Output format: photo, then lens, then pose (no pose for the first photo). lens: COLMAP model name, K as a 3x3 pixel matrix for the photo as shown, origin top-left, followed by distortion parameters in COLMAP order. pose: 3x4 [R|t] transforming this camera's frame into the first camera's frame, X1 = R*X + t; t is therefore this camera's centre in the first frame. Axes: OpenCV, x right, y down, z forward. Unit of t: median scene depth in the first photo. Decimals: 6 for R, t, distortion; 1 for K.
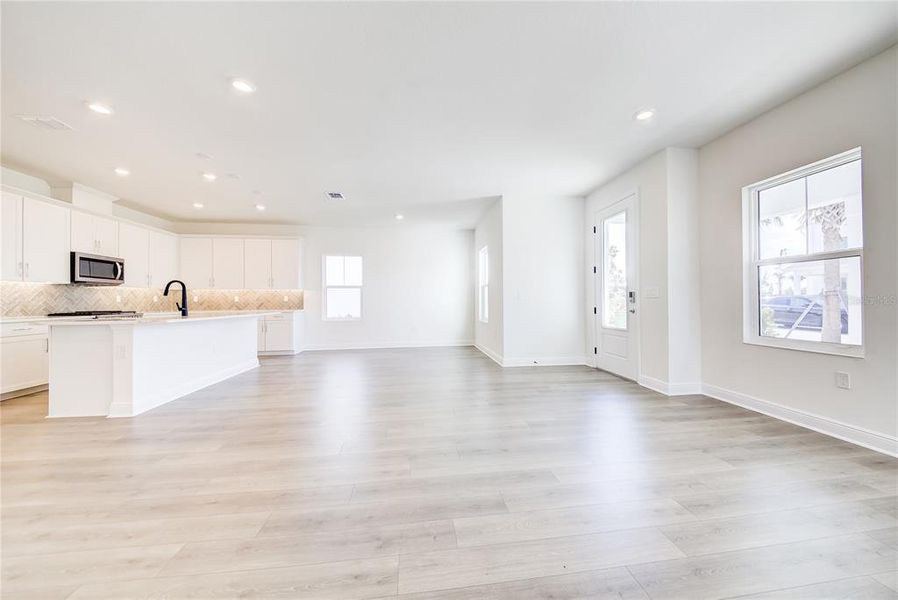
lens RADIAL K [[317.9, 0, 456.8], [0, 317.9, 298.9], [0, 0, 1]] dist [0.001292, -0.004523]
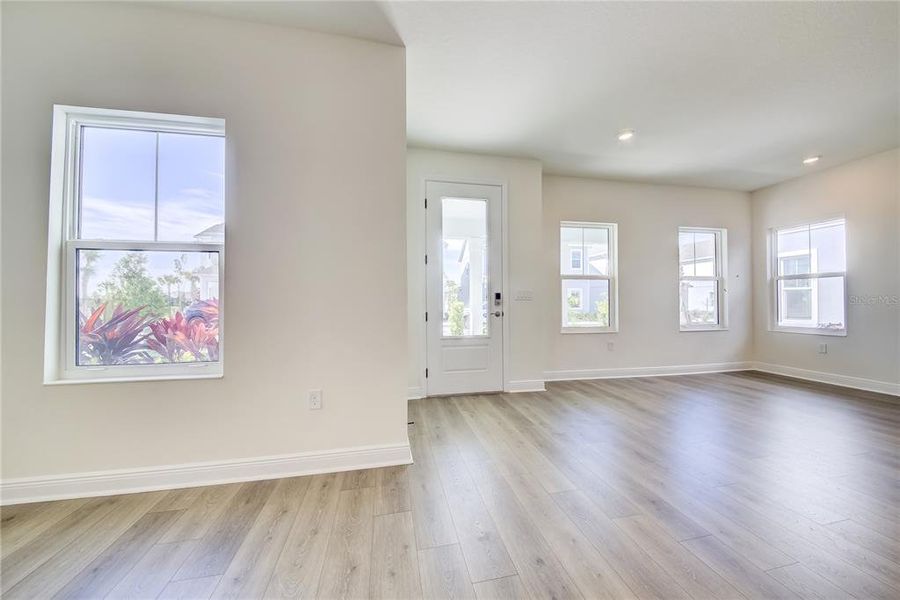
lens RADIAL K [[318.6, 0, 453.3], [0, 318.6, 301.6], [0, 0, 1]] dist [0.001292, -0.004523]
pose [[-0.069267, 0.007631, 0.997569, -0.252880], [-0.002315, 0.999967, -0.007810, 0.007915], [-0.997595, -0.002851, -0.069247, 0.918336]]
